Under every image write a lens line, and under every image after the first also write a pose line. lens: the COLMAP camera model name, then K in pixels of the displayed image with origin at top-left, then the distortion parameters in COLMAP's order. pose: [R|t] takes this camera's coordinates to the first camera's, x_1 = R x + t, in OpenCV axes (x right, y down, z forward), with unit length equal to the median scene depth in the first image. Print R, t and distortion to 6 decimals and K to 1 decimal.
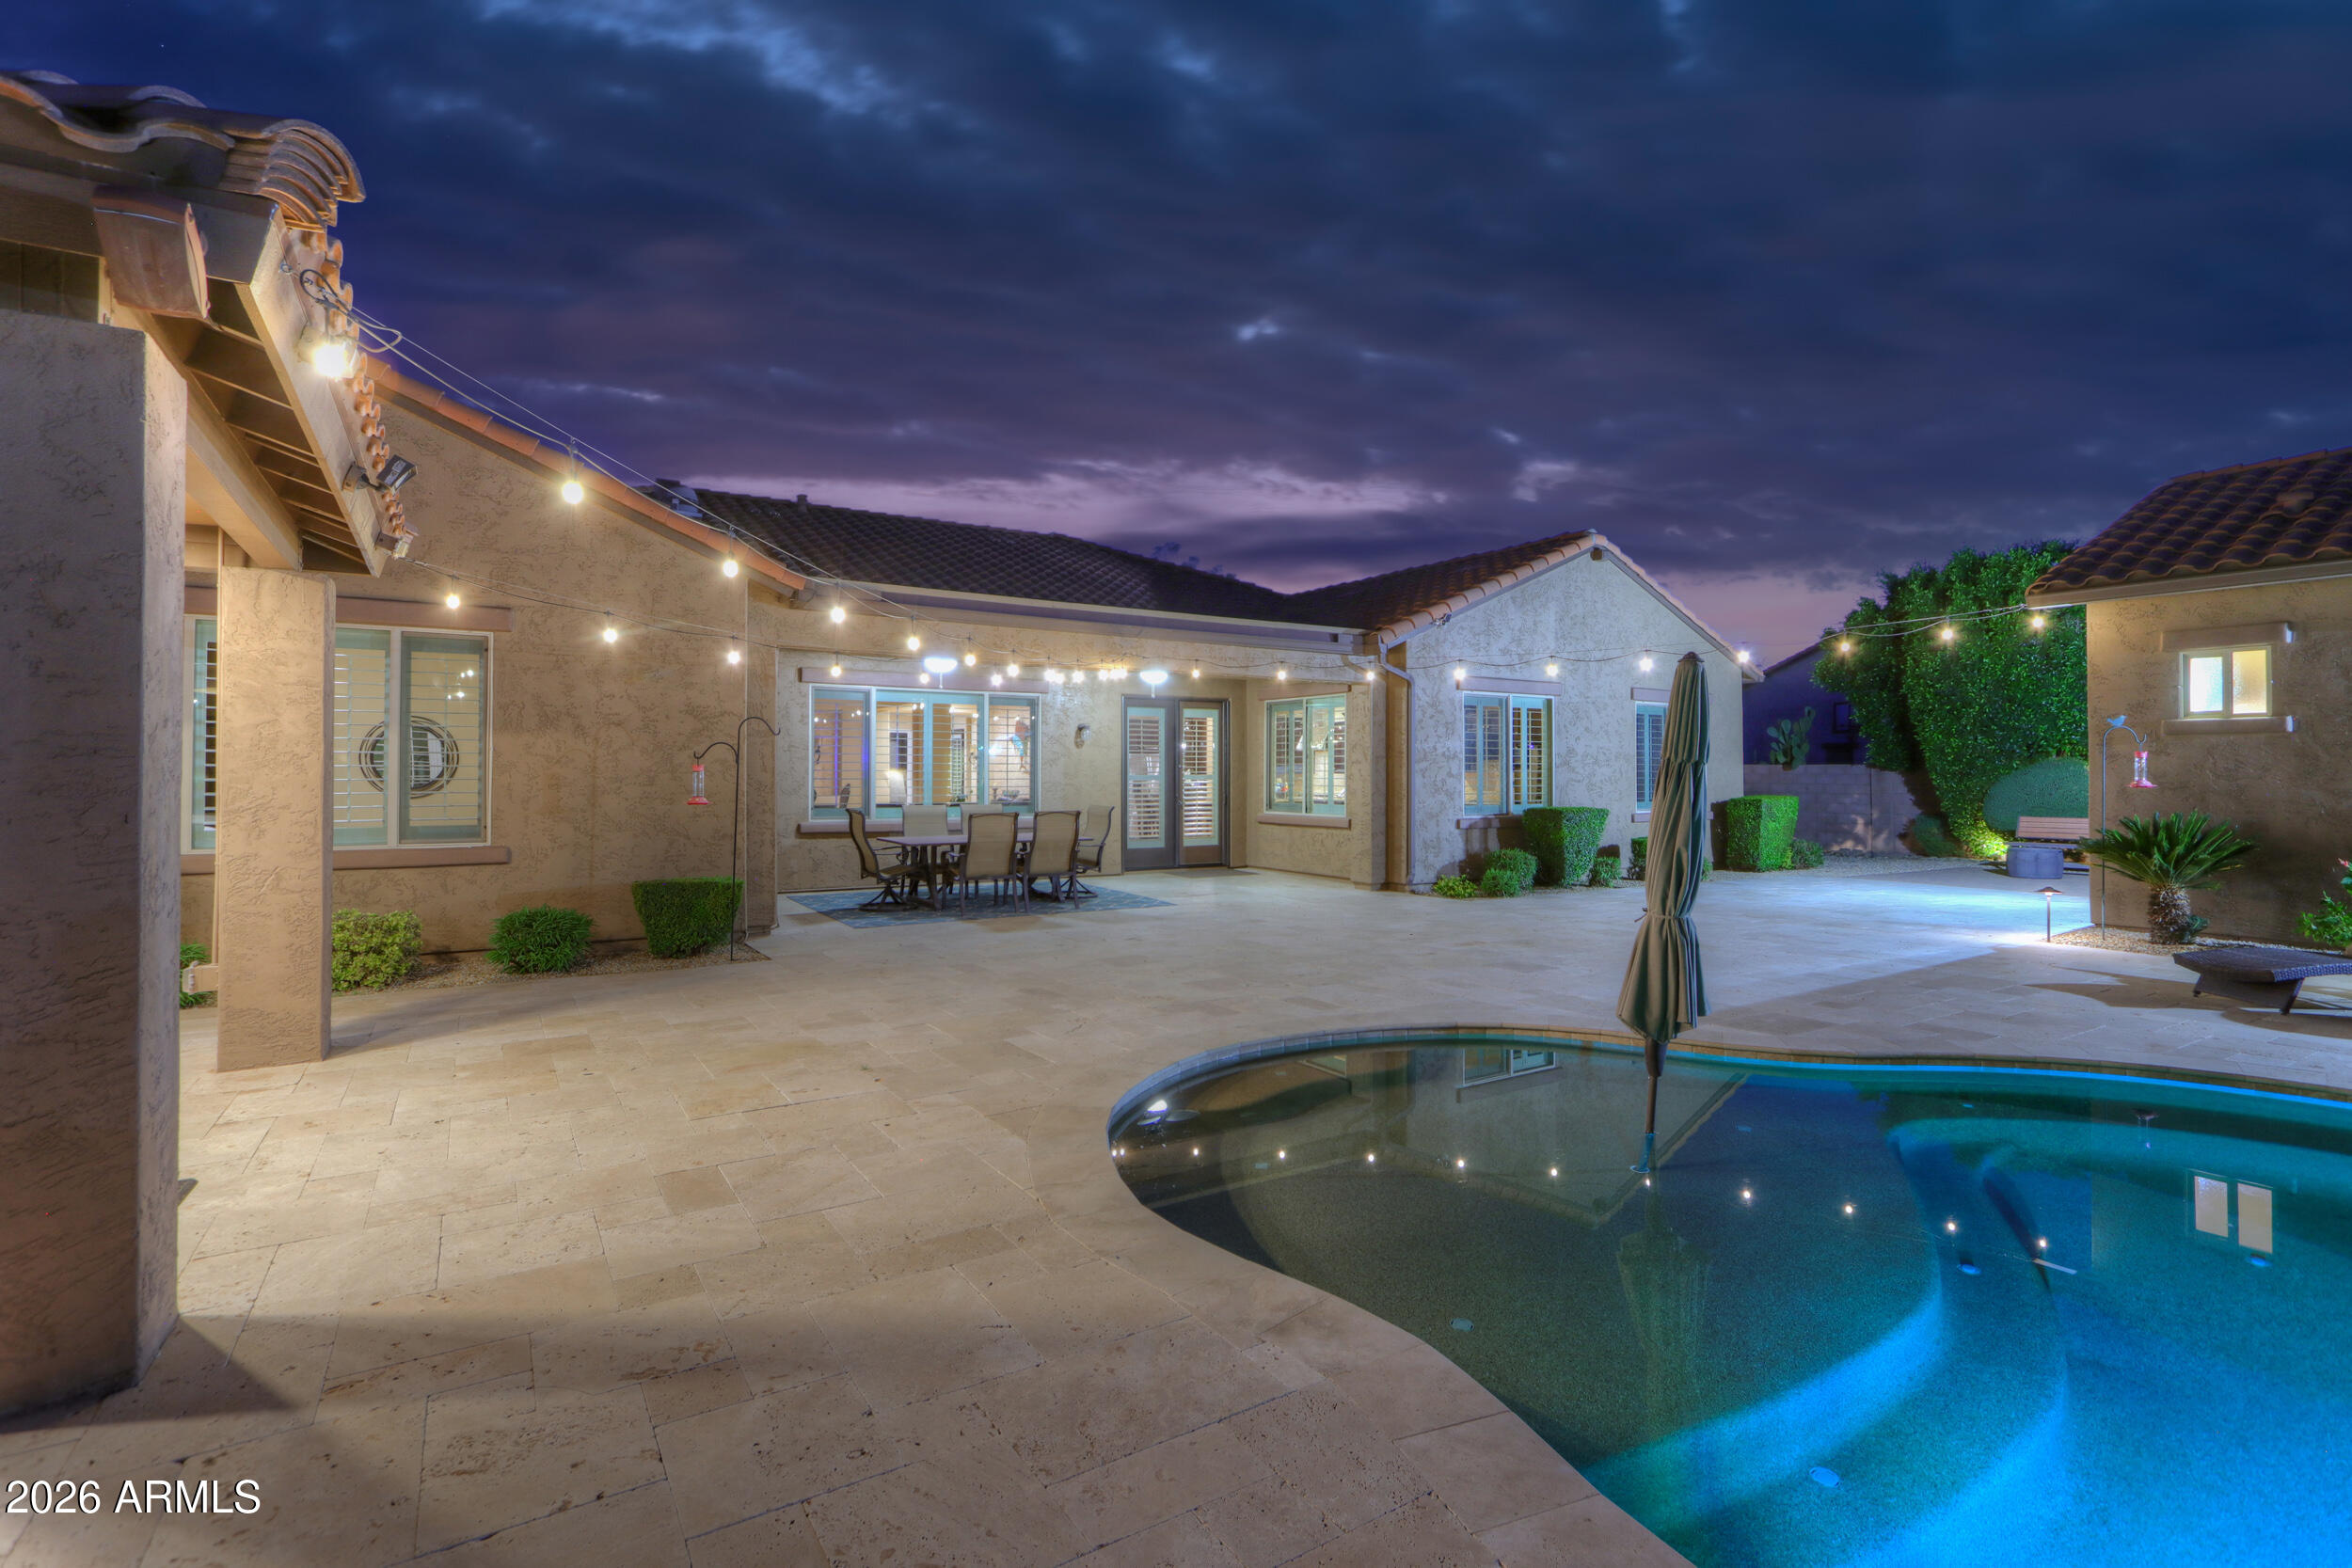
lens RADIAL K [[1105.3, 0, 1169.8], [0, 1105.3, 765.2], [0, 0, 1]] dist [-0.011535, 0.000074]
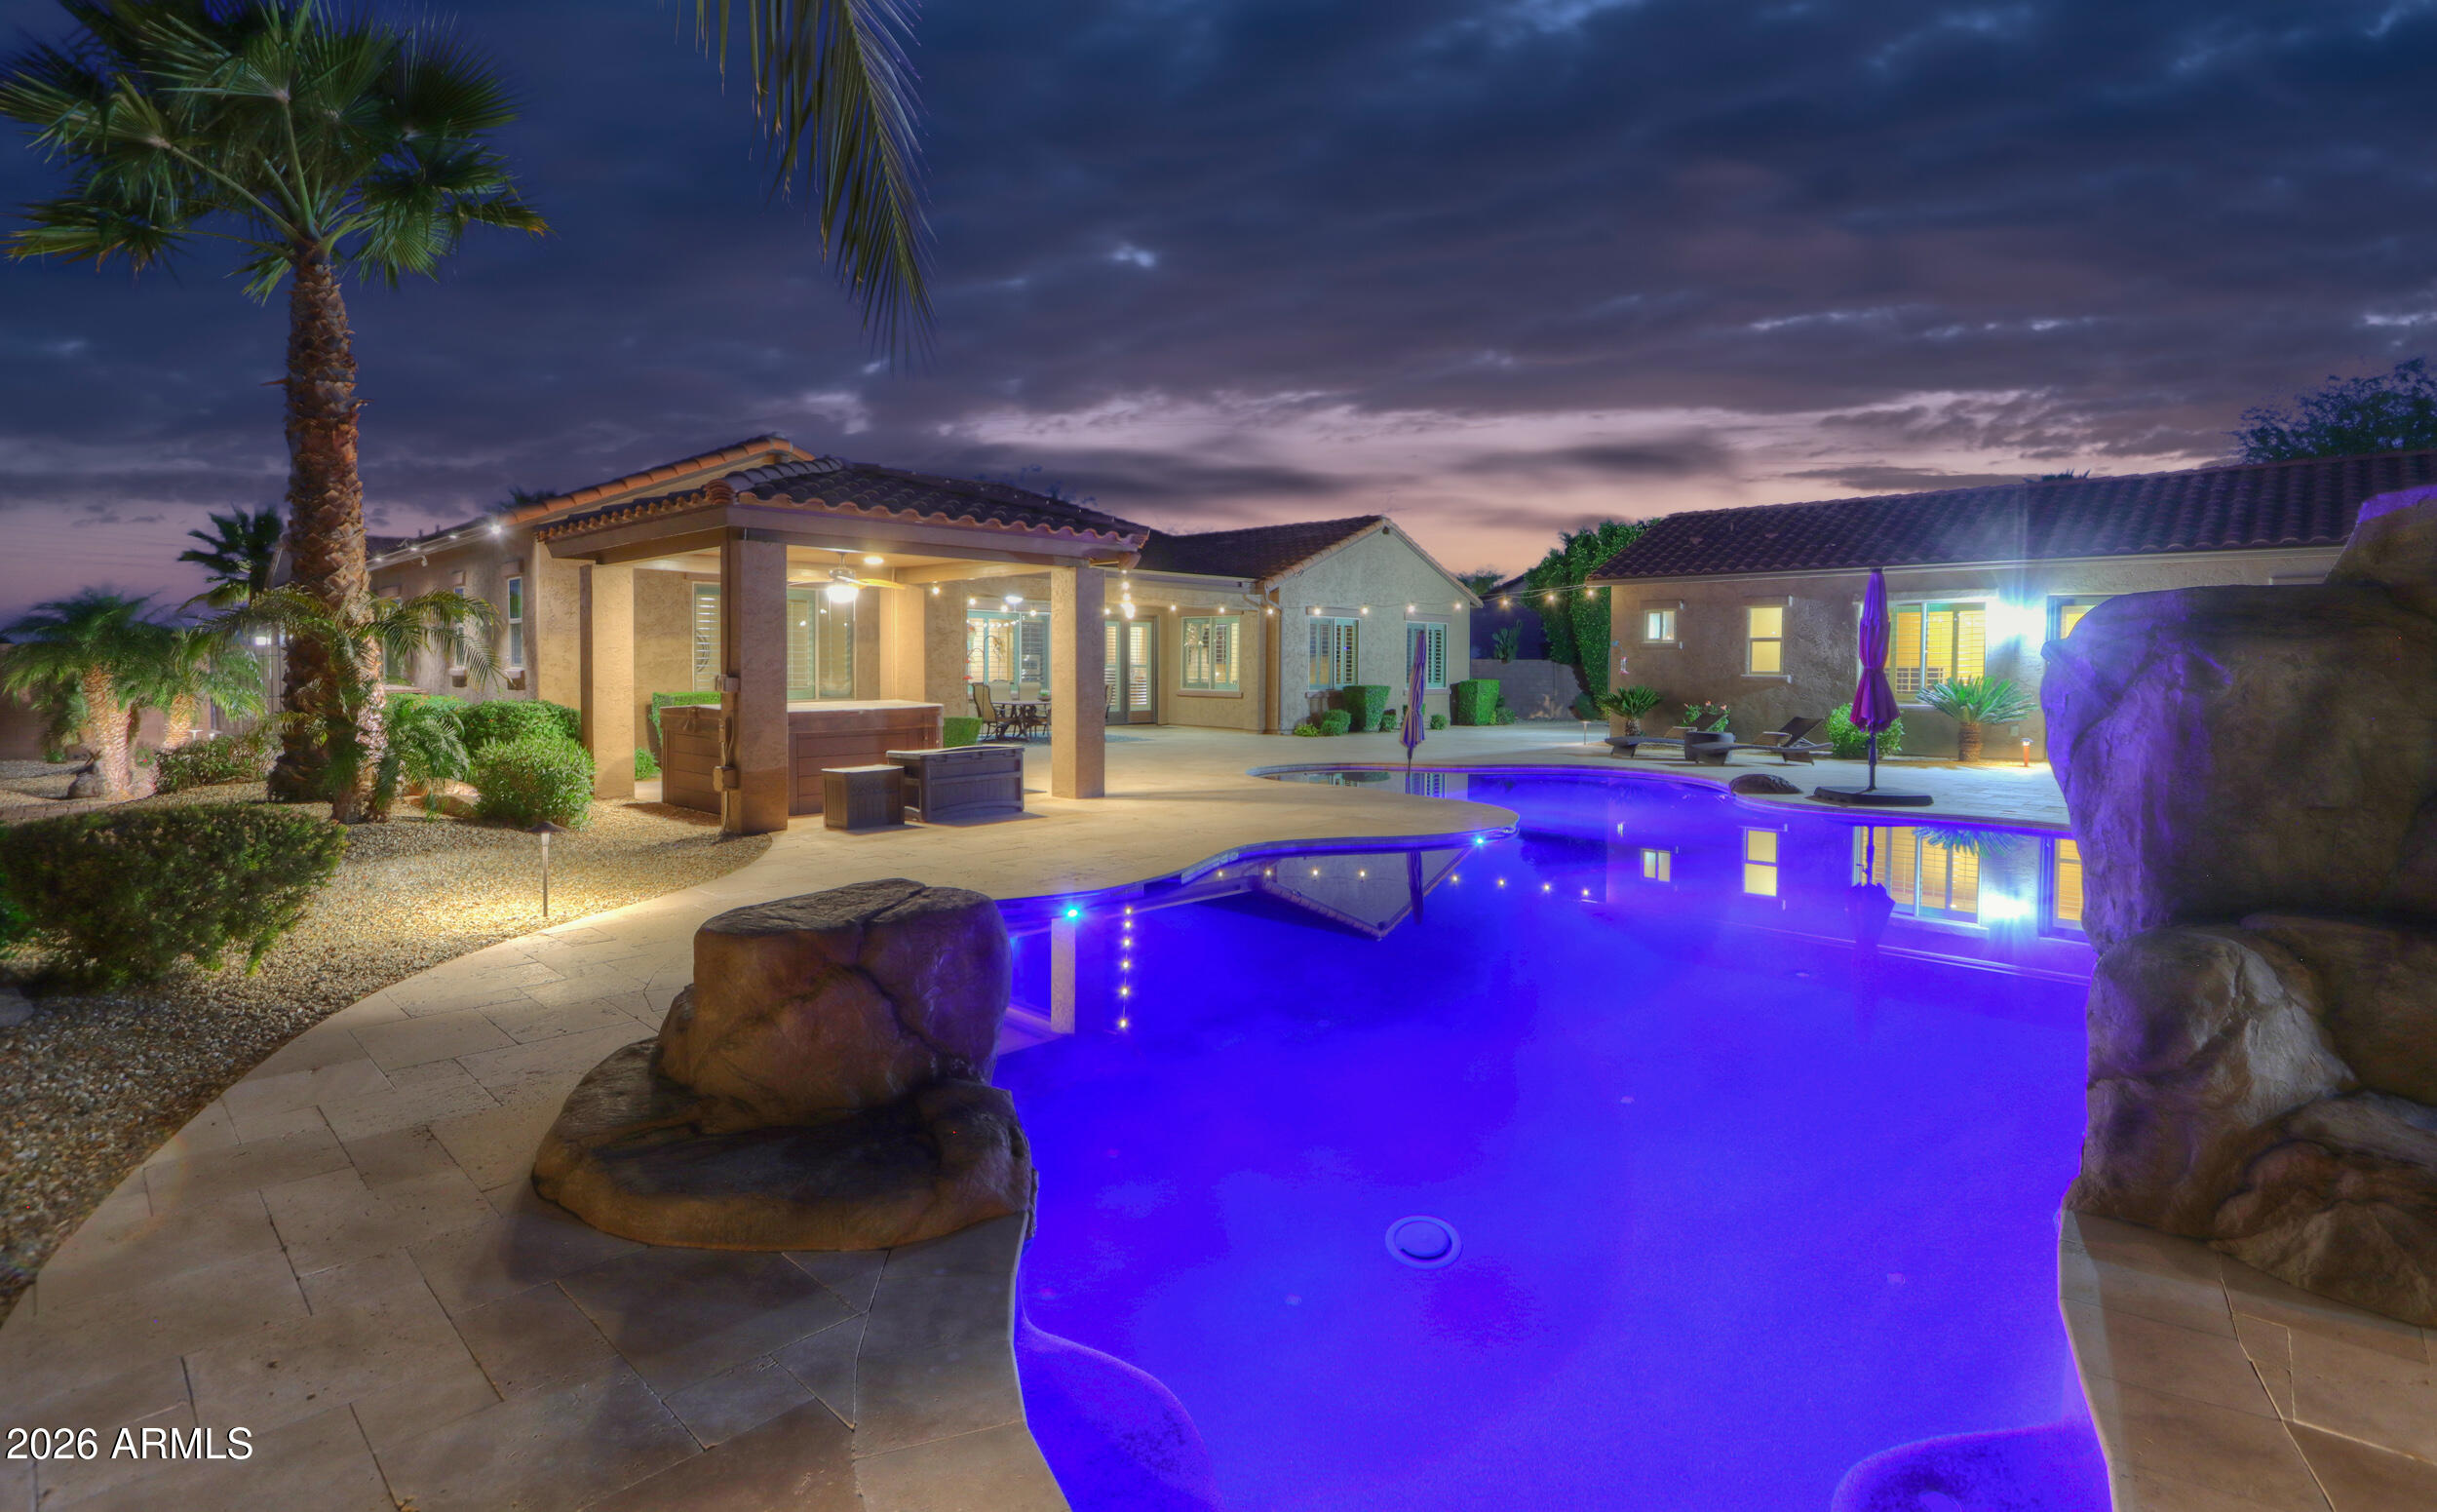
lens RADIAL K [[1135.1, 0, 1210.8], [0, 1135.1, 697.5], [0, 0, 1]] dist [-0.000821, -0.000030]
pose [[0.974278, -0.000558, 0.225350, -0.265239], [-0.008260, 0.999236, 0.038186, -0.007639], [-0.225199, -0.039065, 0.973529, -0.639092]]
